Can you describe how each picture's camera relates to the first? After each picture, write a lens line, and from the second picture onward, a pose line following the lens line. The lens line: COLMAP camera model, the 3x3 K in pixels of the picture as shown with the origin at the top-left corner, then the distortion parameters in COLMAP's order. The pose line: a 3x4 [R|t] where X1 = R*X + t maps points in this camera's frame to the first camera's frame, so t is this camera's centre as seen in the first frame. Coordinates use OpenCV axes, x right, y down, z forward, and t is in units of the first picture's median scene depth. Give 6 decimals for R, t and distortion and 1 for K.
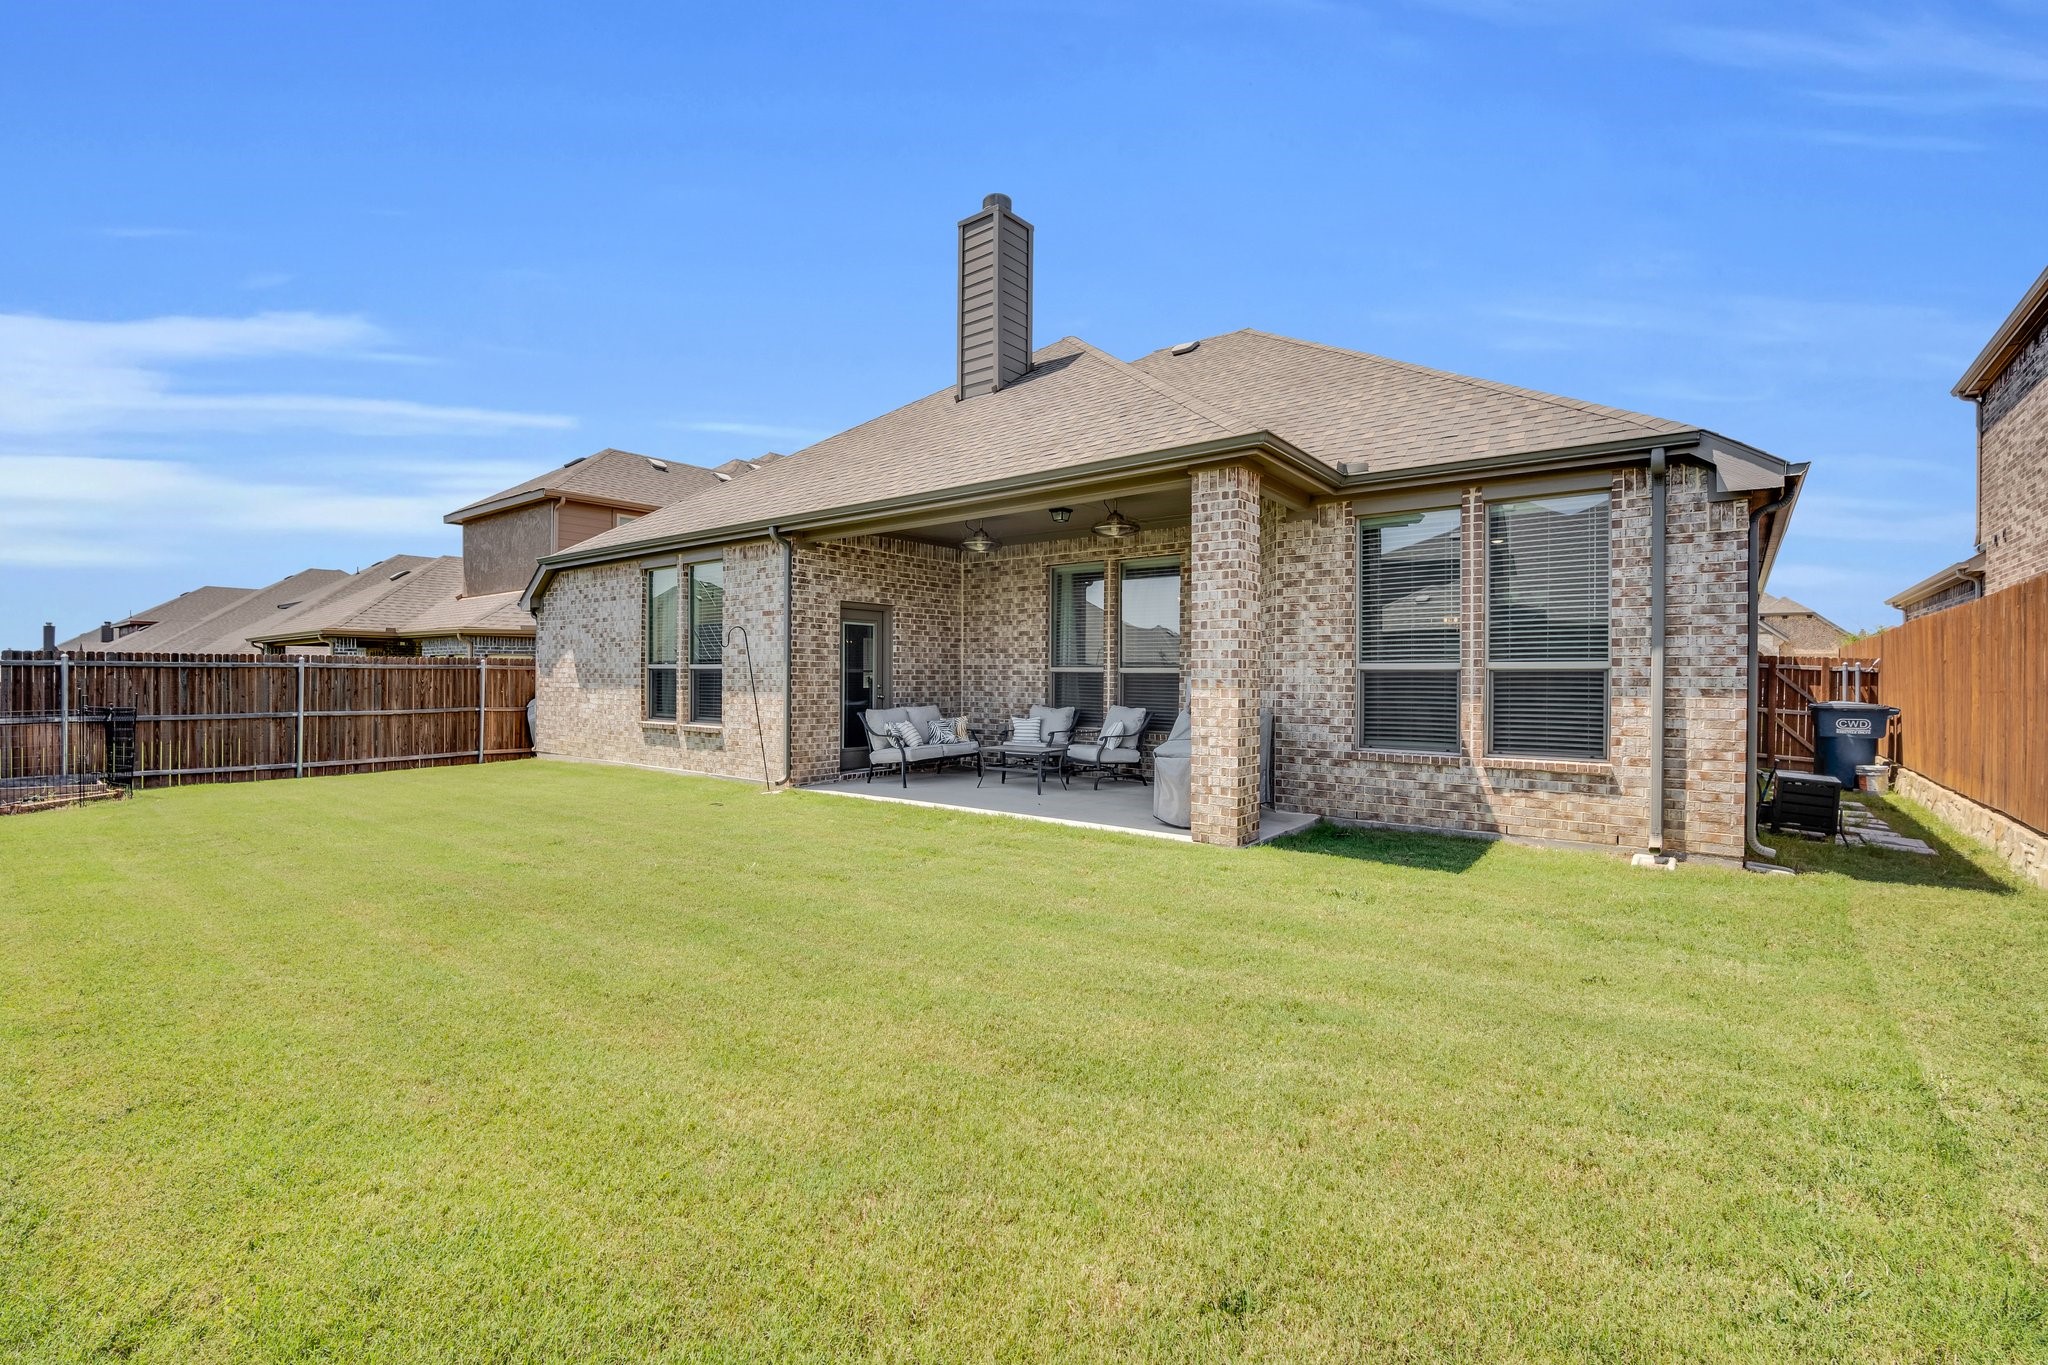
lens RADIAL K [[892.5, 0, 1032.2], [0, 892.5, 679.8], [0, 0, 1]] dist [-0.012202, 0.002269]
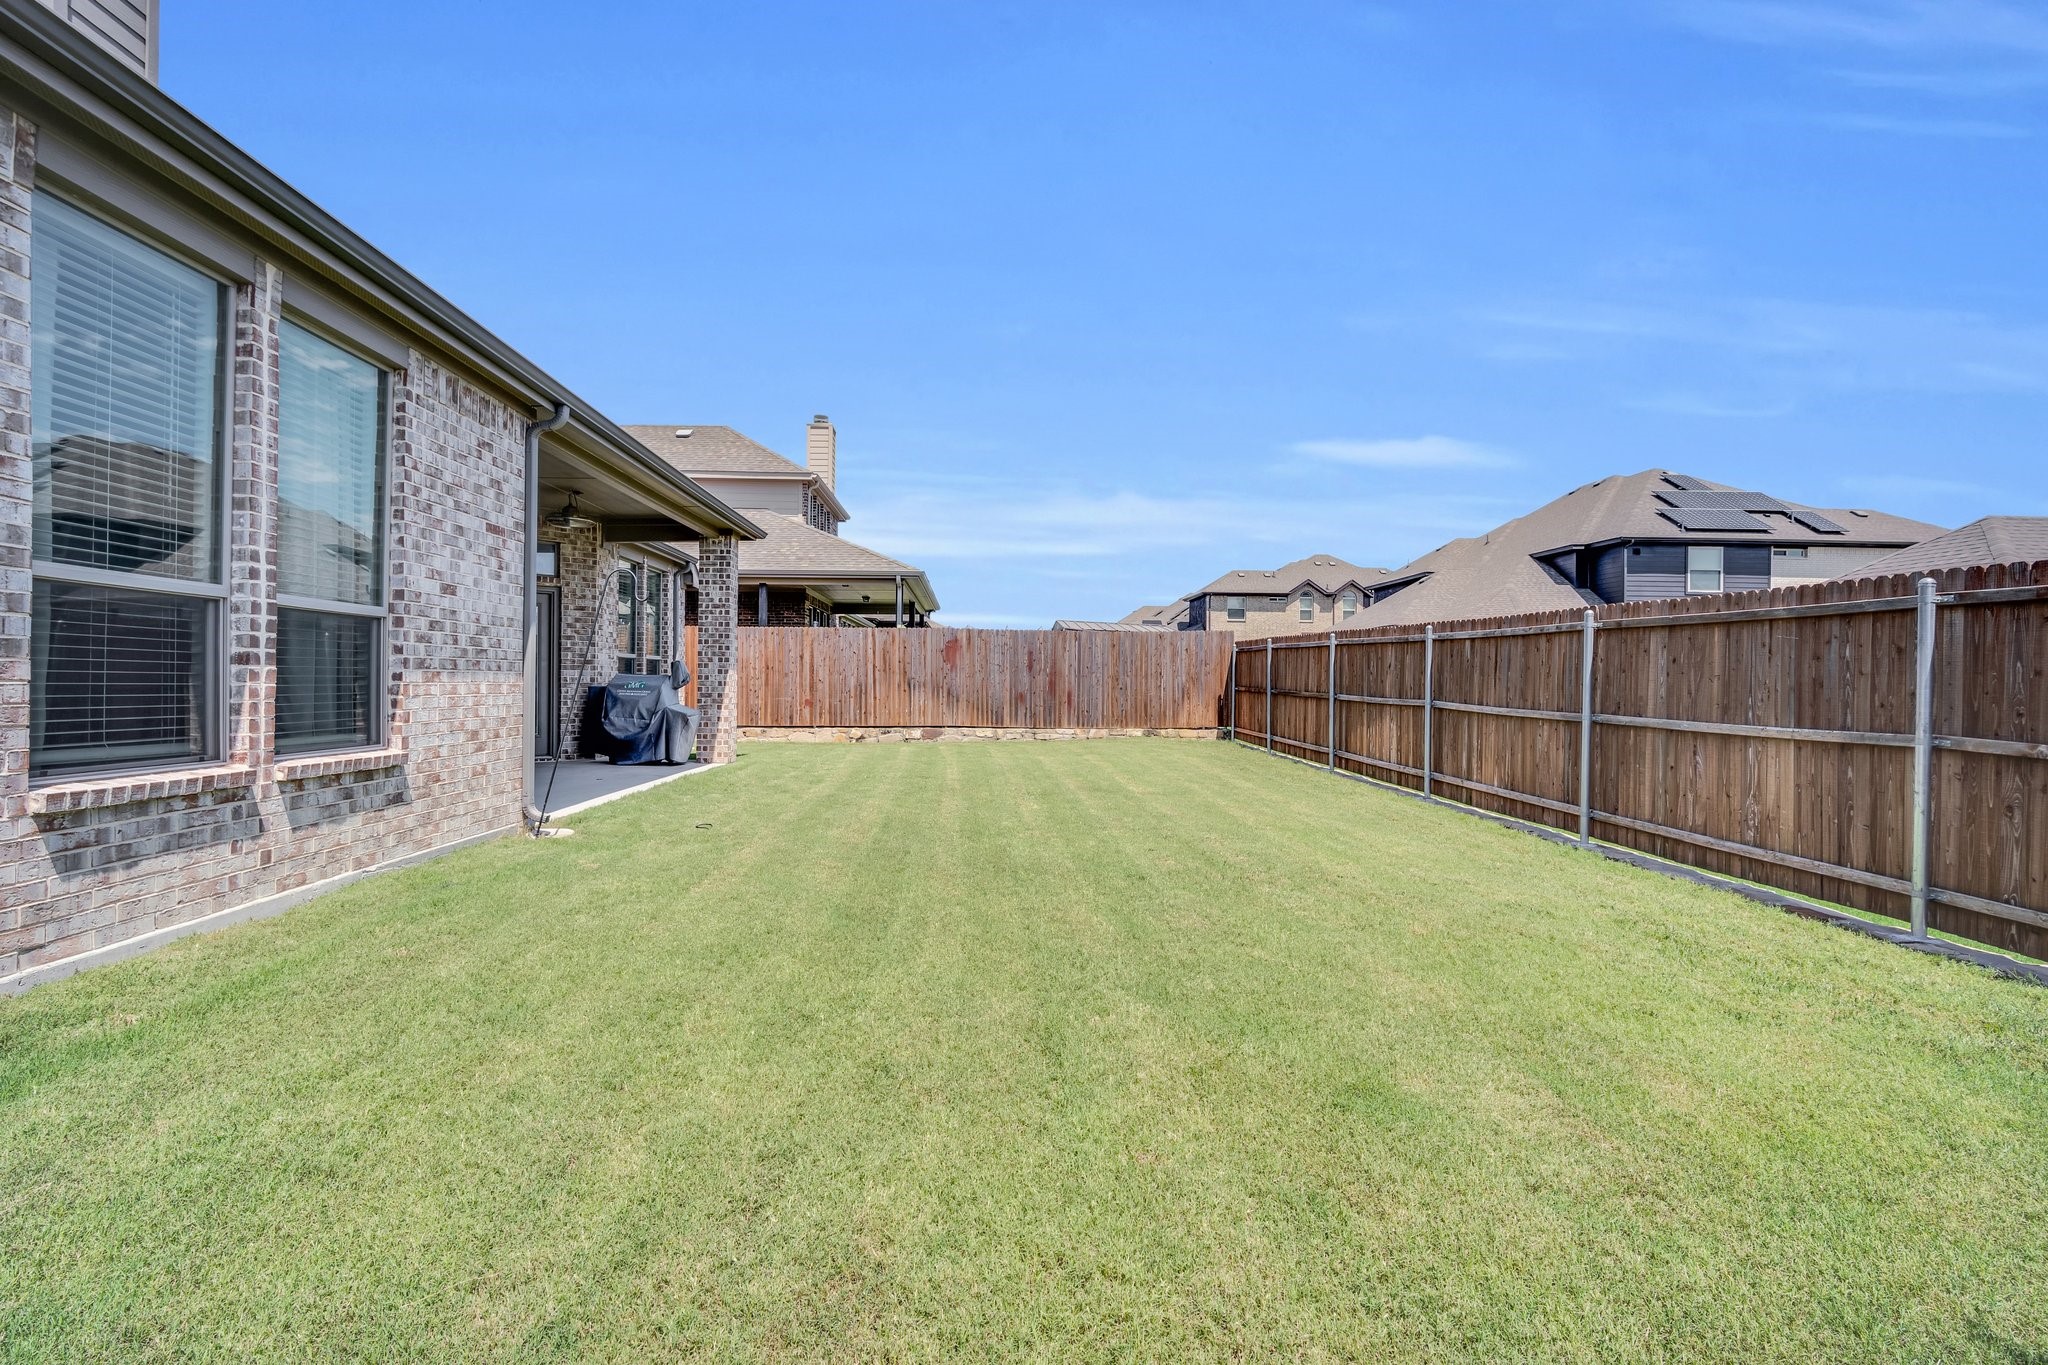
lens RADIAL K [[892.5, 0, 1000.2], [0, 892.5, 686.1], [0, 0, 1]] dist [-0.012202, 0.002269]
pose [[-0.636954, -0.013268, 0.770787, -0.911394], [-0.011472, 0.999904, 0.007732, 0.014780], [-0.770816, -0.003917, -0.637046, 1.093052]]
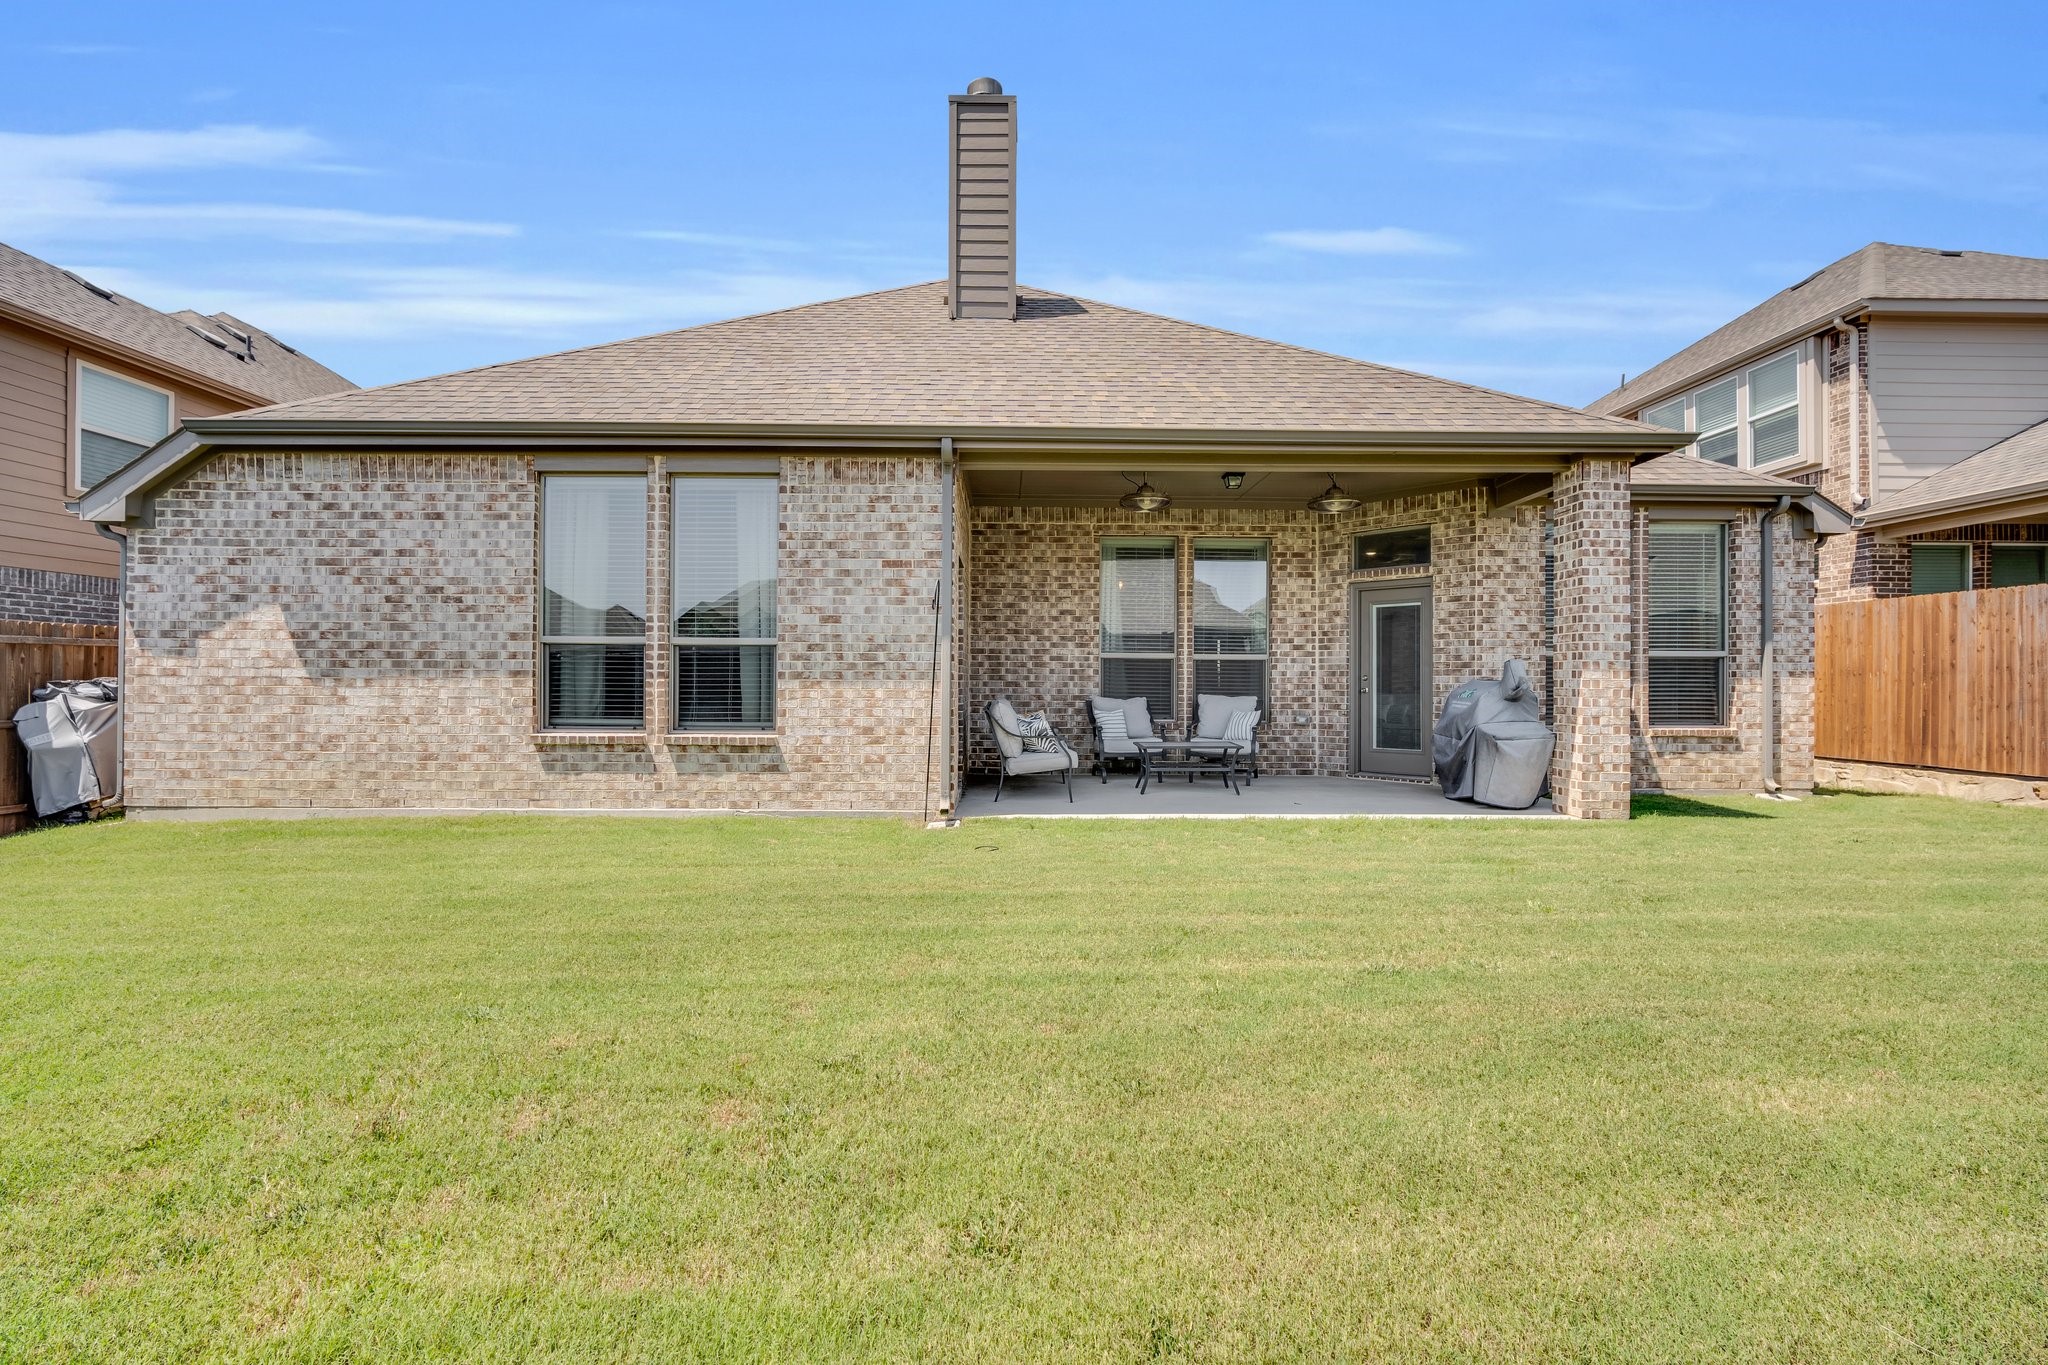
lens RADIAL K [[892.5, 0, 1024.1], [0, 892.5, 679.6], [0, 0, 1]] dist [-0.012202, 0.002269]
pose [[0.777140, -0.000660, 0.629327, -0.638307], [0.000852, 1.000000, -0.000003, 0.013299], [-0.629327, 0.000539, 0.777141, 0.403987]]
